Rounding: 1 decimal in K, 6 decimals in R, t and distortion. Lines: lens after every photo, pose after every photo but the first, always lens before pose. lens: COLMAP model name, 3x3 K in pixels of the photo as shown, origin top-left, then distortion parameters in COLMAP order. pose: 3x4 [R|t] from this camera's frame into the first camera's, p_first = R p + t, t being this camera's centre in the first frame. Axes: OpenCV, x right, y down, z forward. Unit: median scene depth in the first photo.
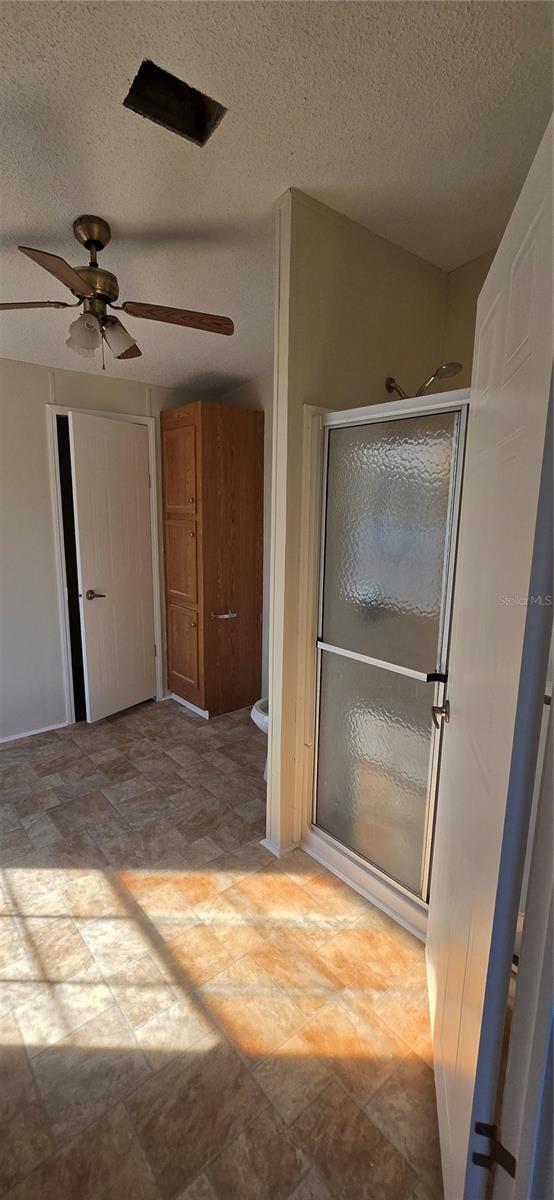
lens RADIAL K [[491.4, 0, 277.9], [0, 491.4, 596.9], [0, 0, 1]] dist [-0.013610, 0.003124]
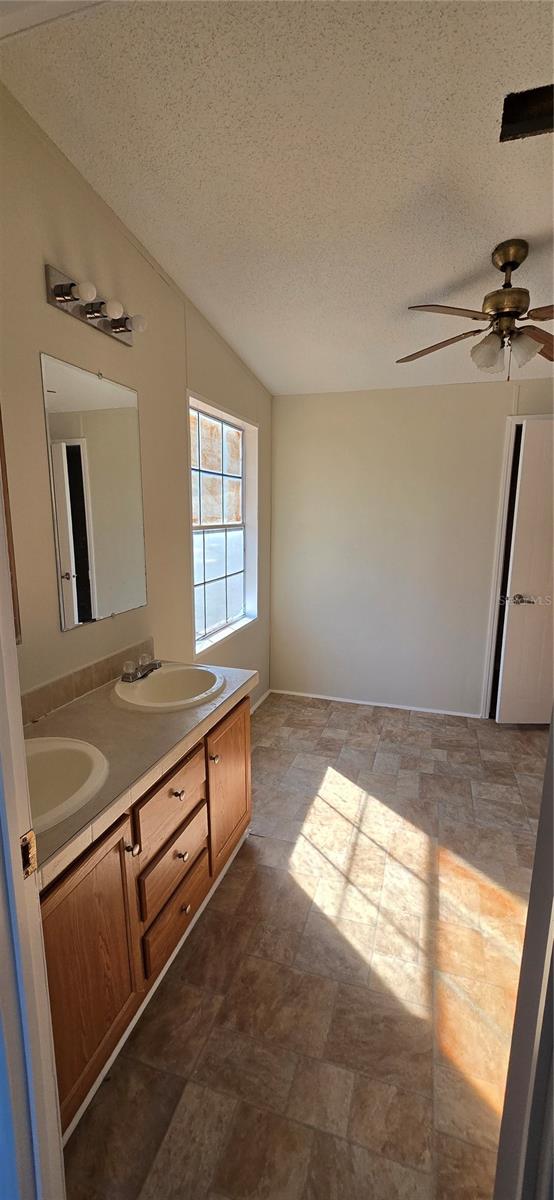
lens RADIAL K [[491.4, 0, 279.8], [0, 491.4, 599.3], [0, 0, 1]] dist [-0.013610, 0.003124]
pose [[0.539914, 0.145501, -0.829049, 0.345182], [-0.151510, 0.985658, 0.074317, -0.009125], [0.827972, 0.085485, 0.554216, 0.058043]]
